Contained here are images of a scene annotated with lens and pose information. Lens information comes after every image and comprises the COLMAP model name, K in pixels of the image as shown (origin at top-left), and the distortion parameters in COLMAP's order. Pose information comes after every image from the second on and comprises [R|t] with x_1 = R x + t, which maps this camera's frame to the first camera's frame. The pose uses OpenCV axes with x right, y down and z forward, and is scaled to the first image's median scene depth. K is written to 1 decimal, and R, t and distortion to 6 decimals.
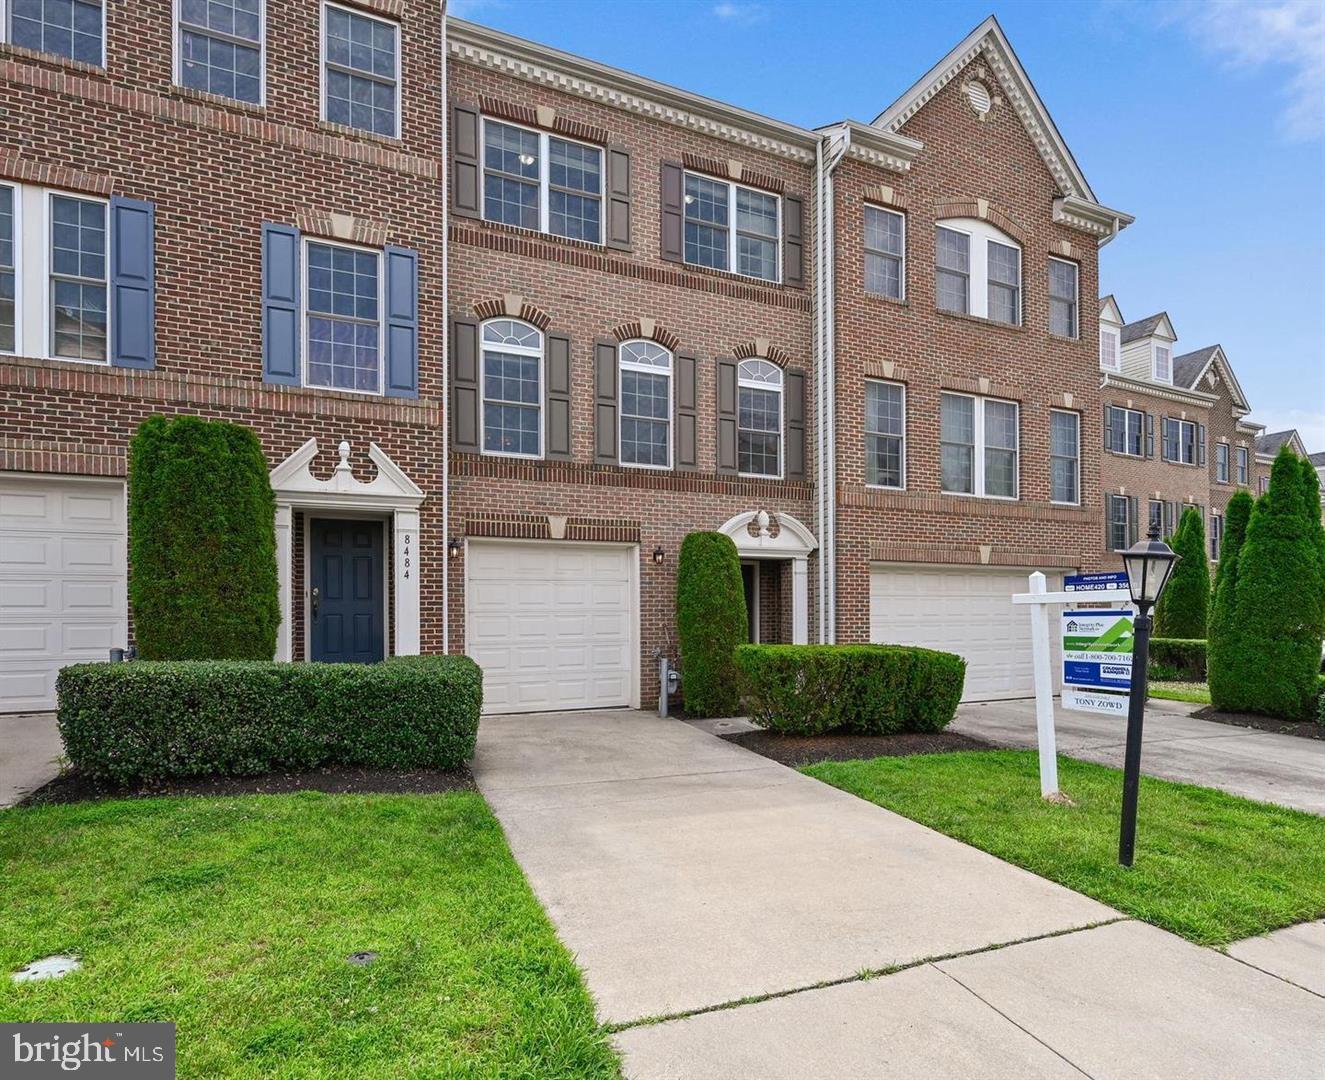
lens RADIAL K [[735.1, 0, 665.9], [0, 735.1, 603.6], [0, 0, 1]] dist [-0.002799, 0.000594]
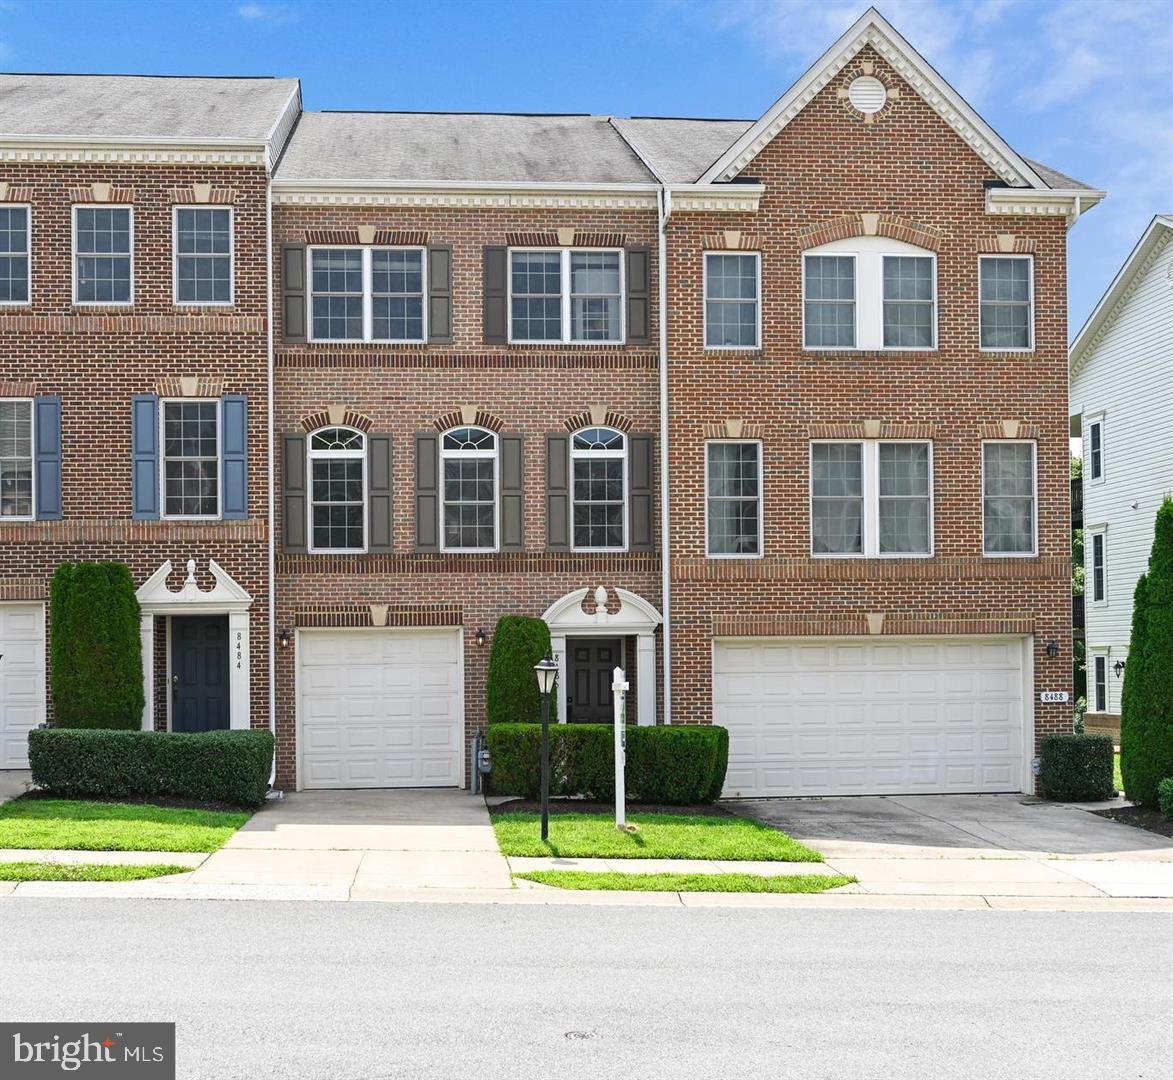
lens RADIAL K [[2302.0, 0, 586.7], [0, 2302.0, 540.8], [0, 0, 1]] dist [-0.004603, 0.000000]
pose [[0.941296, -0.024928, -0.336660, 1.430242], [0.011806, 0.999091, -0.040970, -0.079837], [0.337375, 0.034591, 0.940734, -2.320327]]
